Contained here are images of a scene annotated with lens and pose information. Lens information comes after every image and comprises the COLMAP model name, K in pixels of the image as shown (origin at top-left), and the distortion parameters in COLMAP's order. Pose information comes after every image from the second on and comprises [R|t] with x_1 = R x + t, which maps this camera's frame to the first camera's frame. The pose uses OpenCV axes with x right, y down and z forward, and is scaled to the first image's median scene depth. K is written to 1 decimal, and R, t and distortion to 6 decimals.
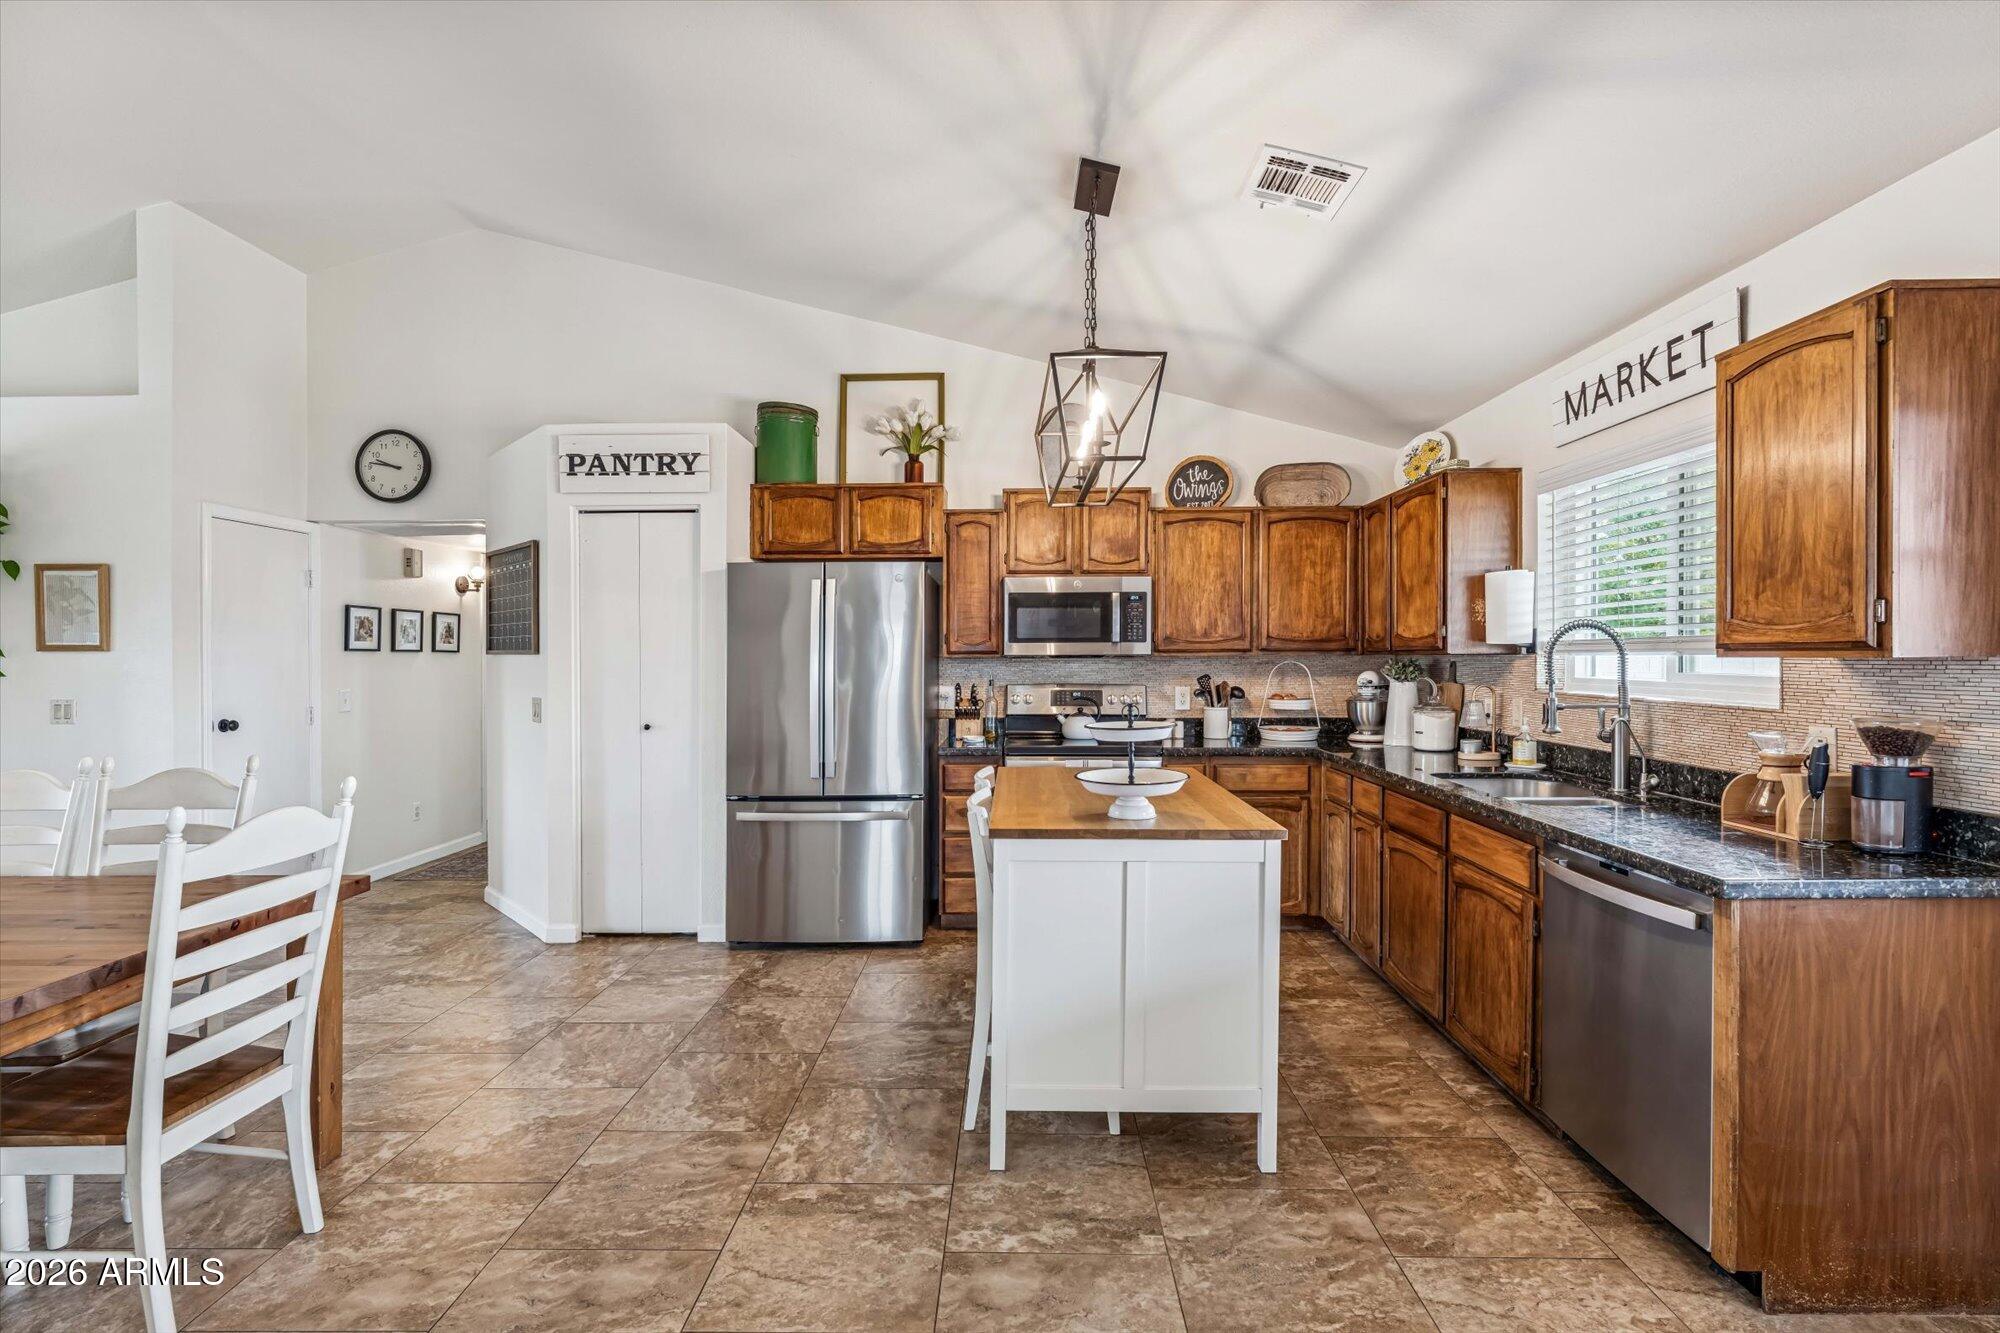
lens RADIAL K [[907.8, 0, 1016.0], [0, 907.8, 671.1], [0, 0, 1]] dist [-0.001437, -0.001214]
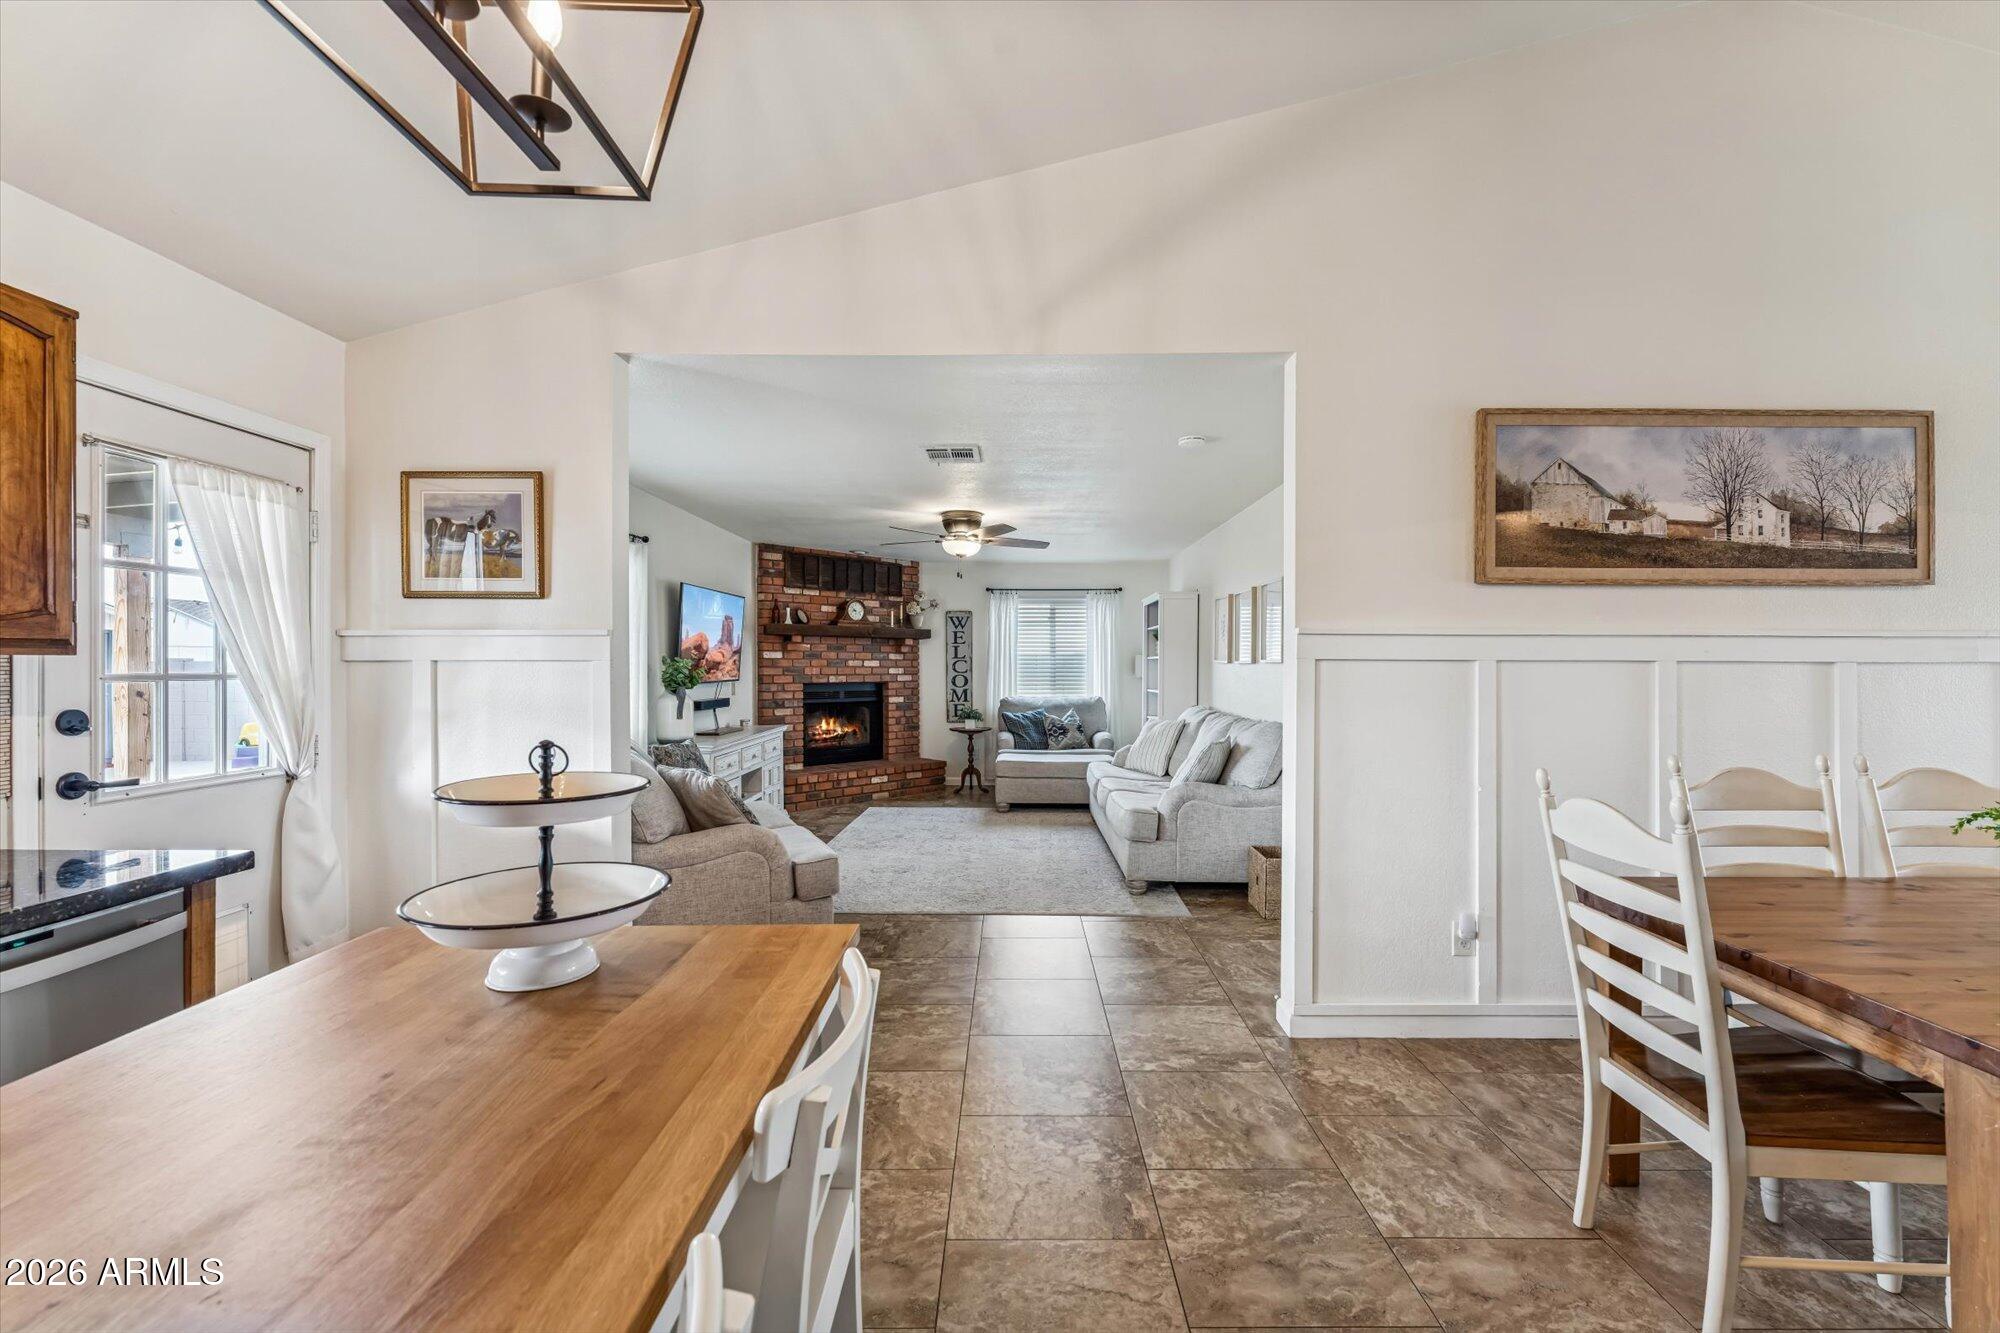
lens RADIAL K [[799.3, 0, 1006.3], [0, 799.3, 658.1], [0, 0, 1]] dist [-0.004797, 0.000335]
pose [[-0.999990, 0.002792, -0.003601, -0.061534], [0.002755, 0.999941, 0.010497, -0.007632], [0.003630, 0.010487, -0.999938, 0.787341]]
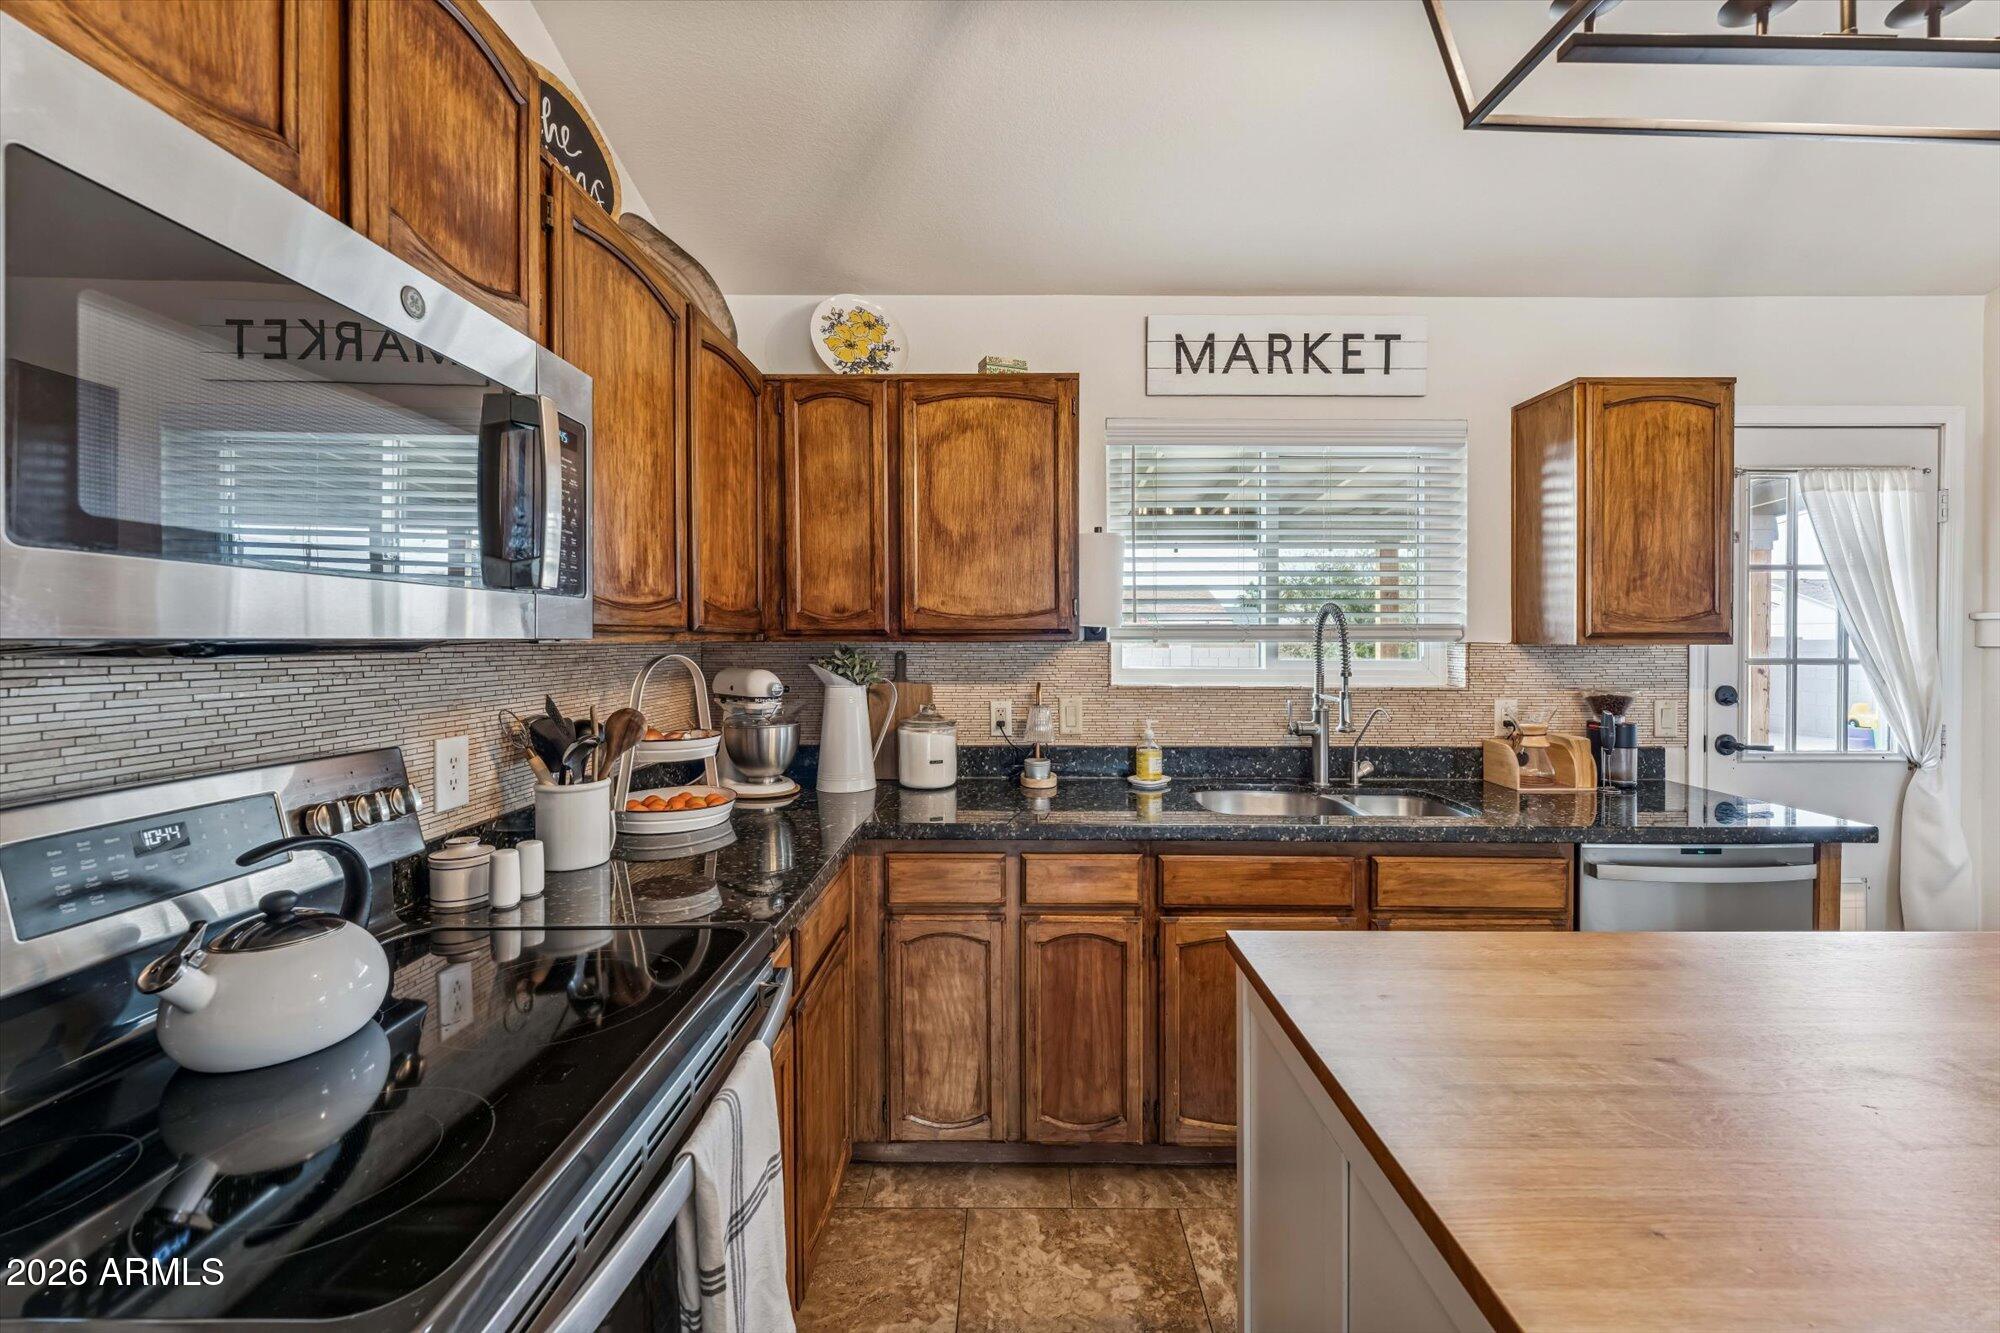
lens RADIAL K [[799.3, 0, 1017.3], [0, 799.3, 654.6], [0, 0, 1]] dist [-0.004797, 0.000335]
pose [[-0.002632, -0.016061, 0.999868, -0.111952], [0.016464, 0.999735, 0.016102, -0.015174], [-0.999861, 0.016504, -0.002367, 0.851669]]
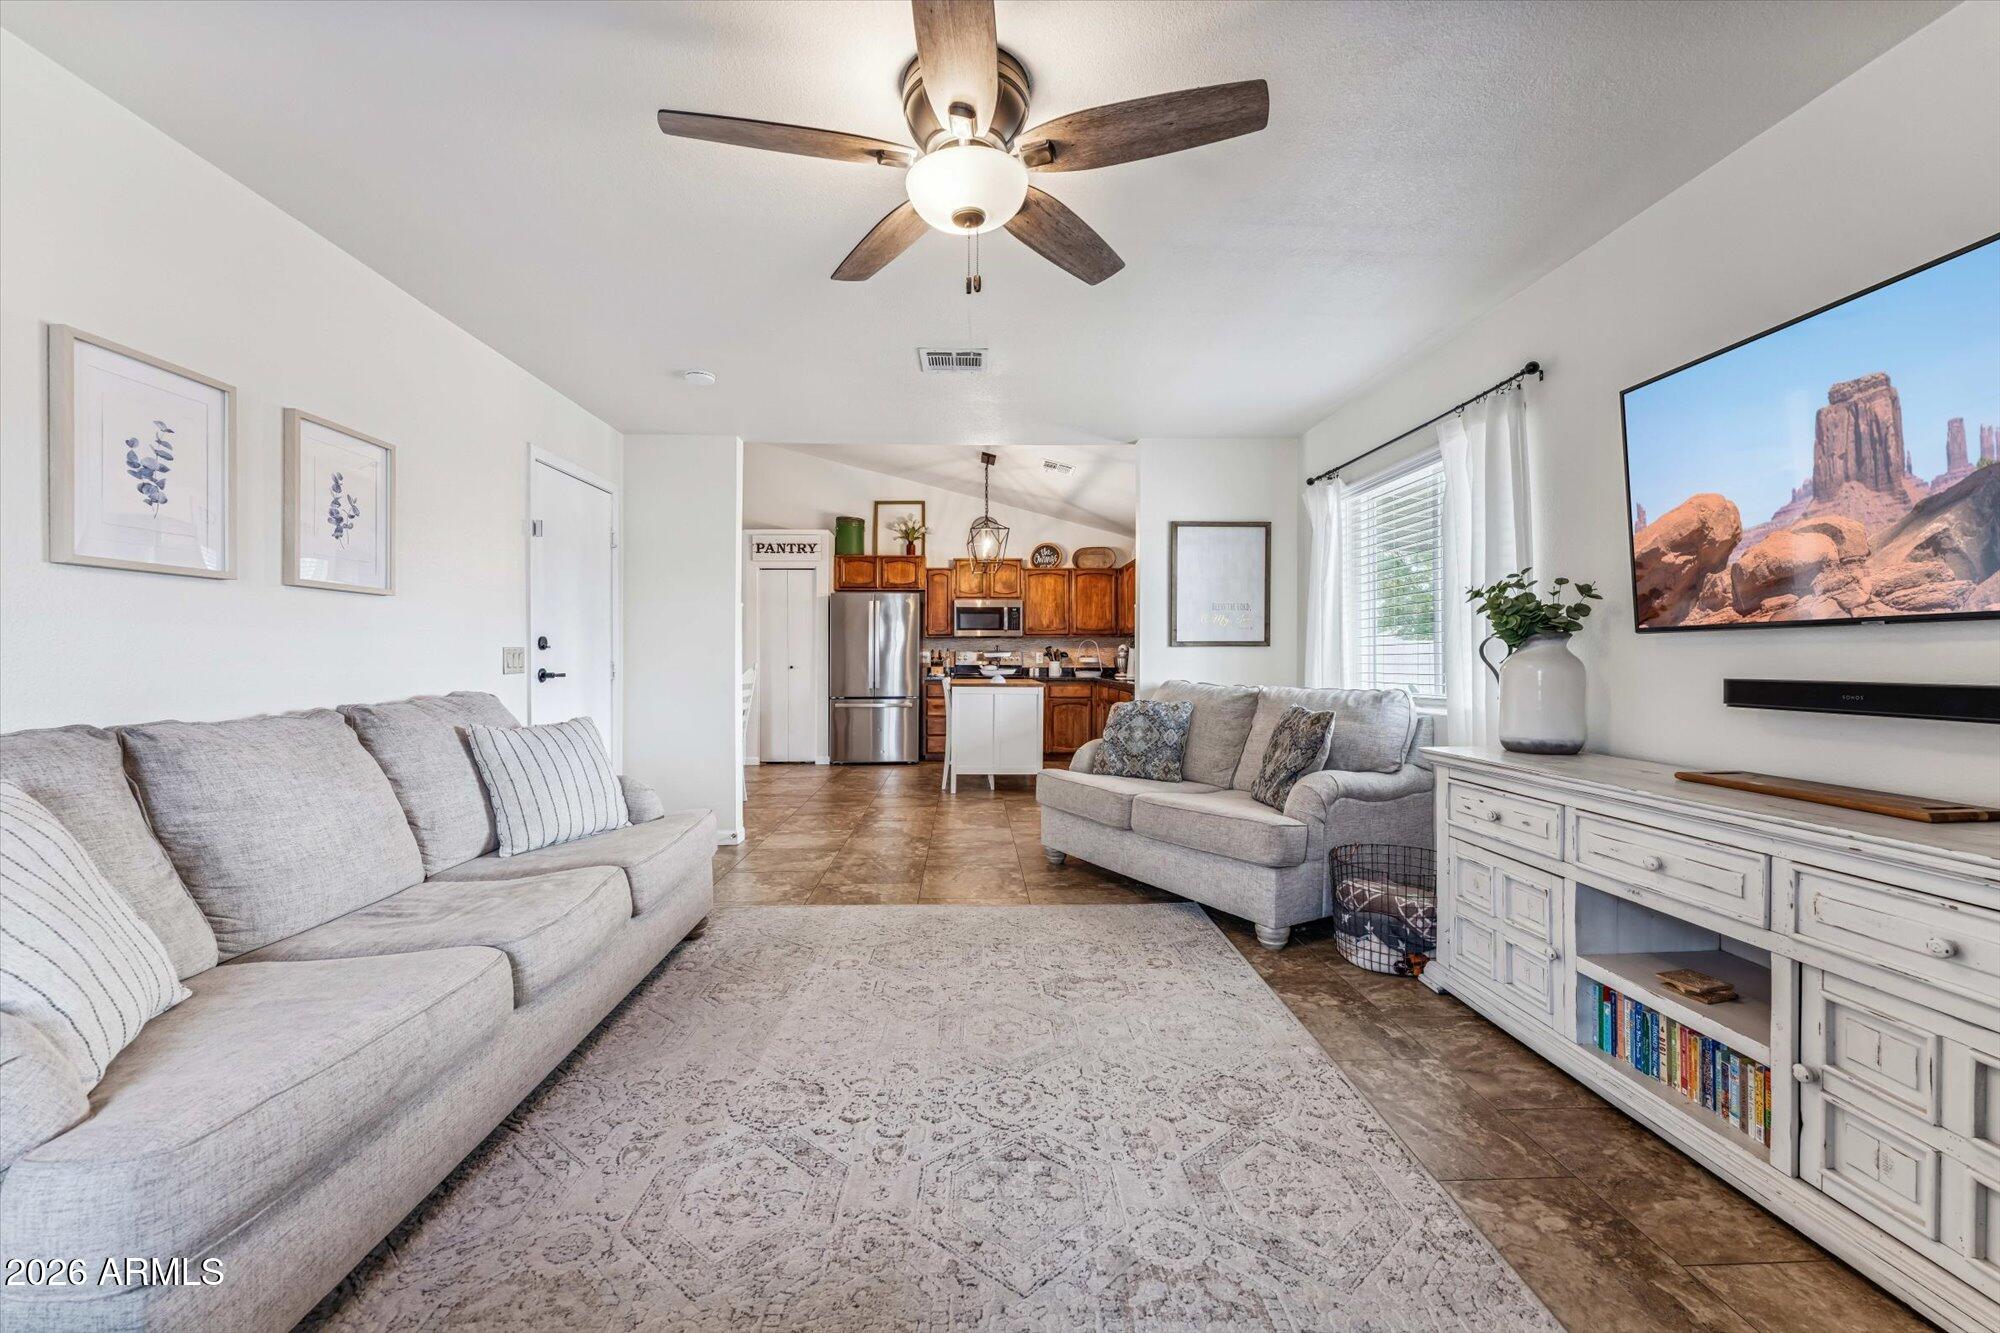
lens RADIAL K [[799.3, 0, 1014.5], [0, 799.3, 681.7], [0, 0, 1]] dist [-0.004797, 0.000335]
pose [[0.997754, -0.000008, 0.066991, 0.002934], [-0.000715, 0.999942, 0.010758, 0.069402], [-0.066988, -0.010782, 0.997696, -0.895749]]
